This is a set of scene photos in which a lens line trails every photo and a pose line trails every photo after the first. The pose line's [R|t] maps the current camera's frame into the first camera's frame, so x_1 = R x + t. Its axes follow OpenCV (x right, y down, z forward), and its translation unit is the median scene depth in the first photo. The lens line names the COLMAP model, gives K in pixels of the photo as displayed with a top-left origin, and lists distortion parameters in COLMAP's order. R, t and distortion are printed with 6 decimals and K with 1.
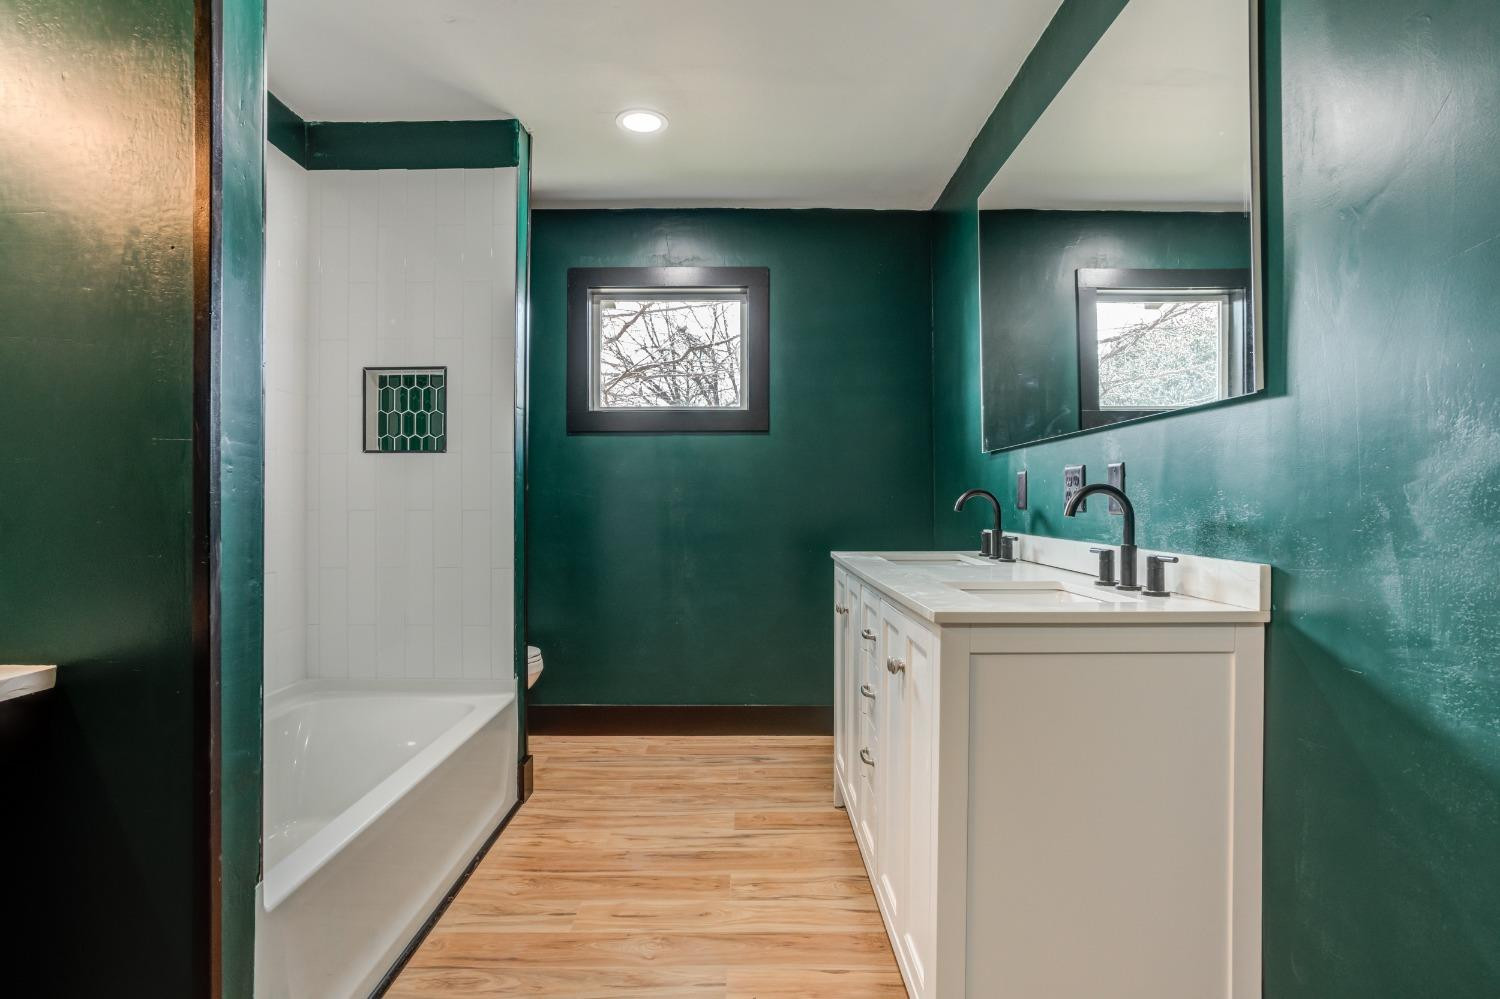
lens RADIAL K [[790.1, 0, 759.3], [0, 790.1, 494.4], [0, 0, 1]] dist [-0.058122, 0.038967]
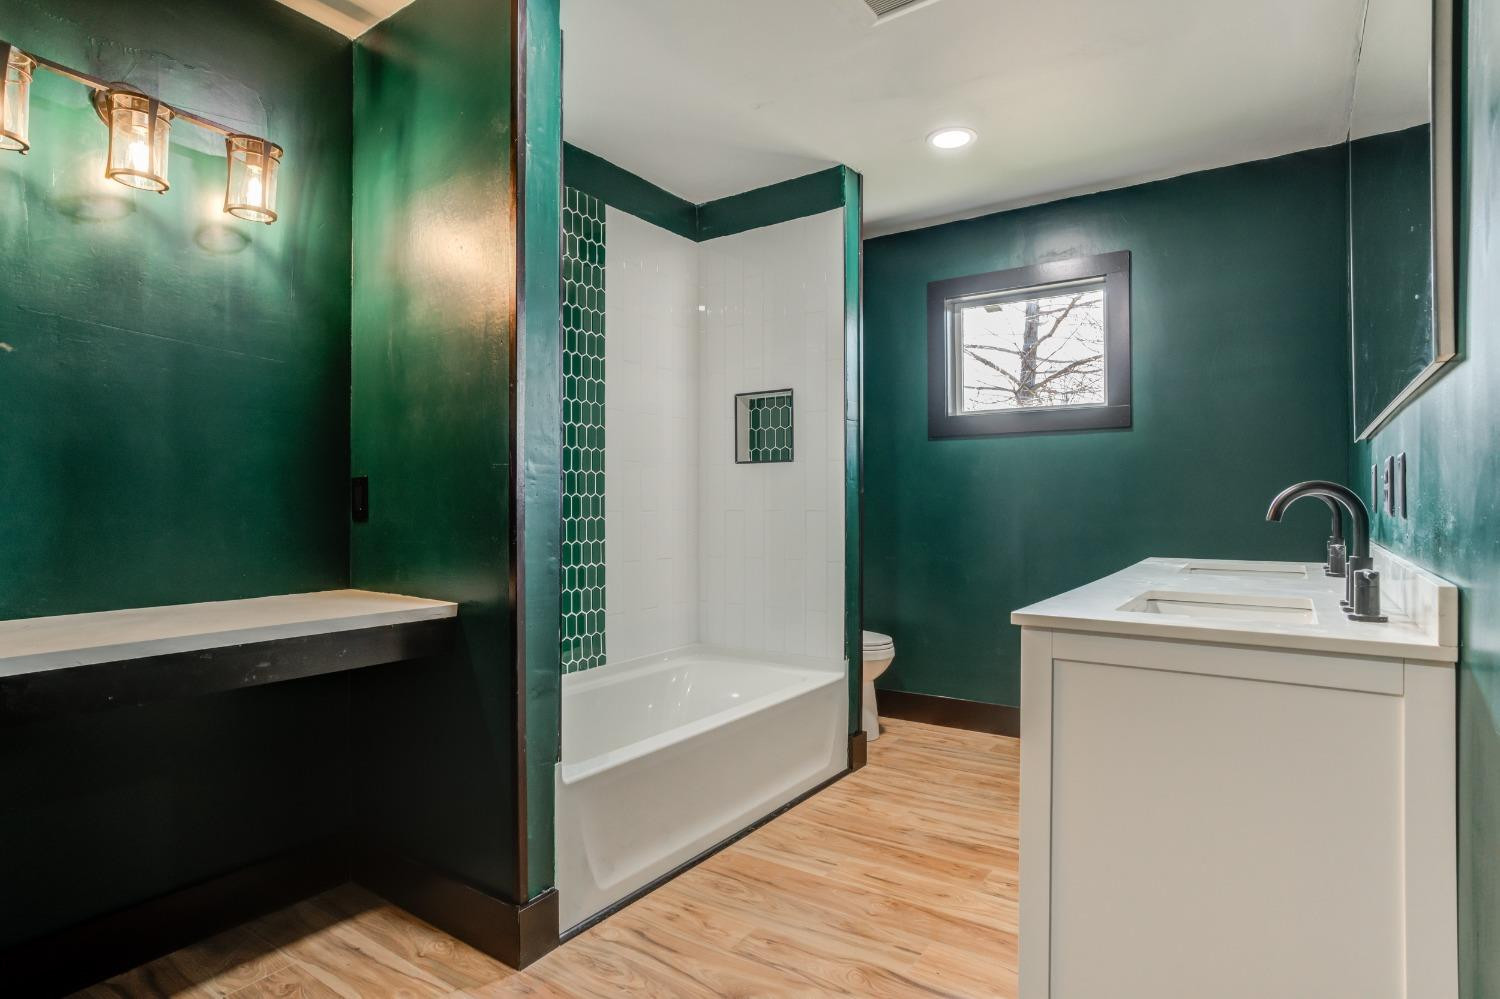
lens RADIAL K [[790.1, 0, 759.3], [0, 790.1, 494.4], [0, 0, 1]] dist [-0.058122, 0.038967]
pose [[0.824362, -0.006375, -0.566027, 0.224203], [0.005517, 0.999980, -0.003229, -0.000535], [0.566036, -0.000461, 0.824381, -0.005192]]
